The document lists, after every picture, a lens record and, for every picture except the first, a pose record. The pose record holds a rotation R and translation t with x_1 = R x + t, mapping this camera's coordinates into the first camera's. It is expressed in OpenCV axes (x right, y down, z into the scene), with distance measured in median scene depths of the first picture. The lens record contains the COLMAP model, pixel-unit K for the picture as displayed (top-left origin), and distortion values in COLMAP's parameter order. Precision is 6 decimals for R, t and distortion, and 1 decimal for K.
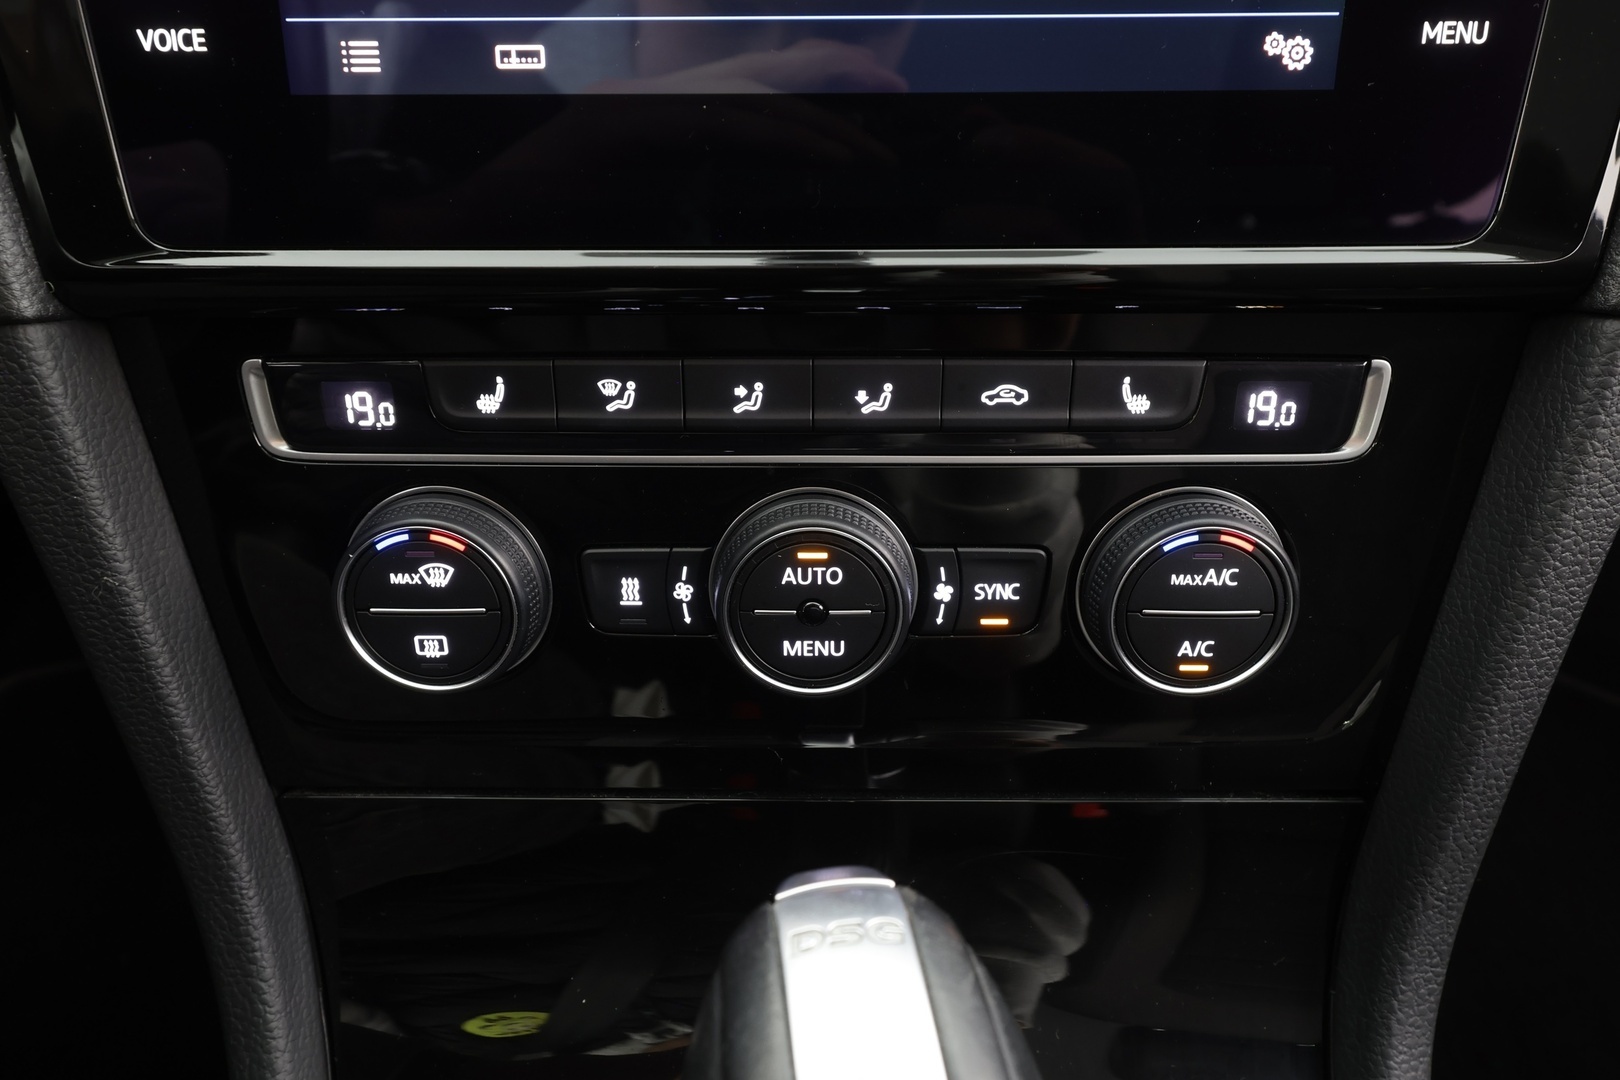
lens RADIAL K [[1087.1, 0, 814.5], [0, 1087.1, 550.6], [0, 0, 1]] dist [-0.005621, 0.009924]
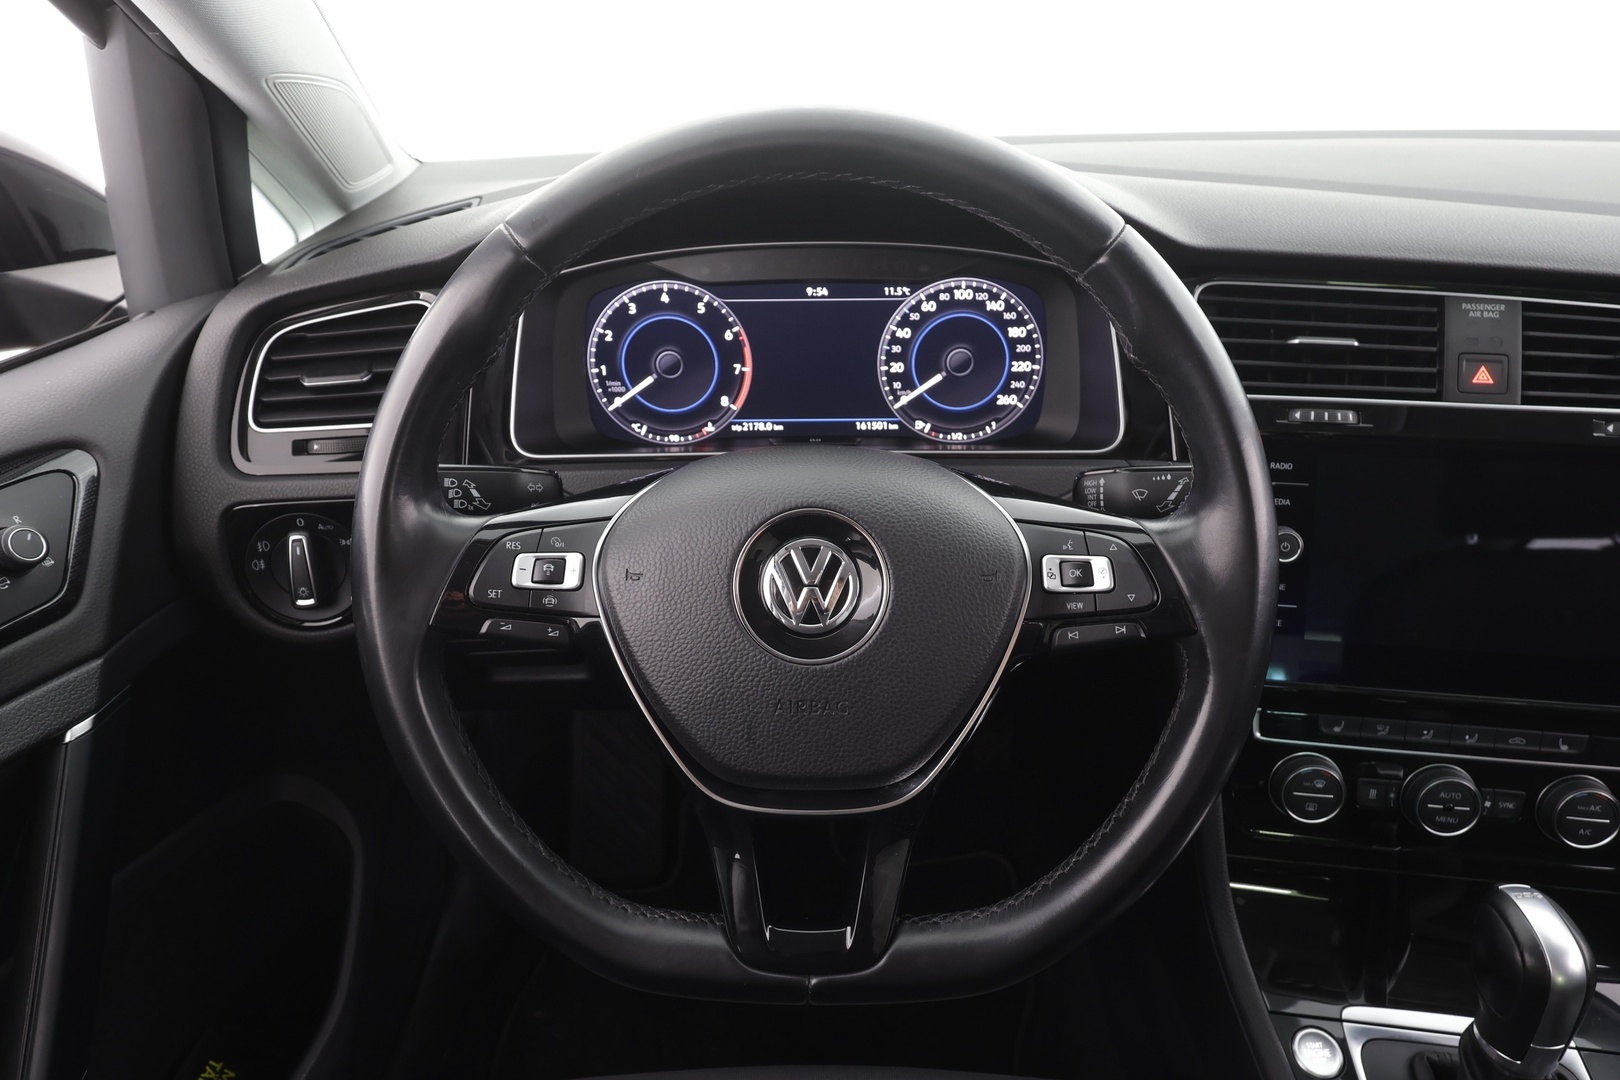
lens RADIAL K [[1031.0, 0, 809.8], [0, 1031.0, 543.2], [0, 0, 1]] dist [0.002214, -0.001359]
pose [[0.991537, 0.062107, -0.114001, -1.498814], [-0.078325, 0.986503, -0.143794, -0.118031], [0.103531, 0.151507, 0.983019, -2.142053]]
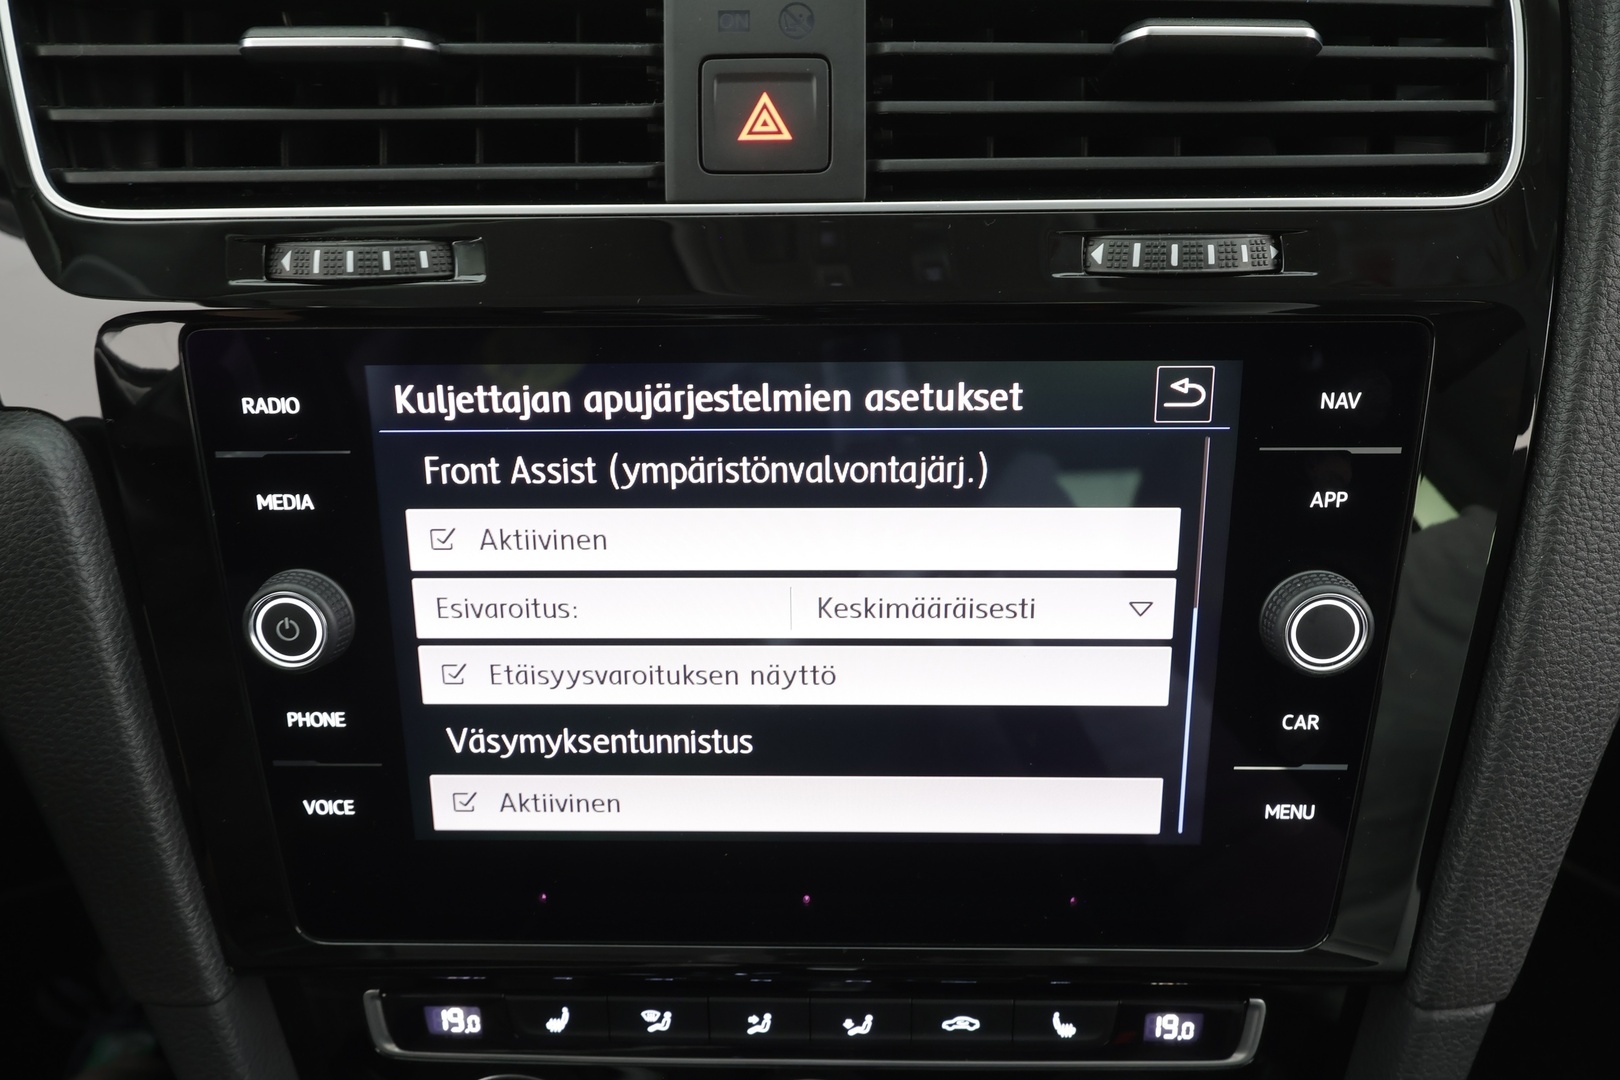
lens RADIAL K [[1332.0, 0, 806.6], [0, 1332.0, 550.5], [0, 0, 1]] dist [0.006787, -0.005459]
pose [[0.999825, -0.003746, -0.018321, 0.025159], [0.003851, 0.999977, 0.005671, -0.703995], [0.018299, -0.005741, 0.999816, -0.558790]]
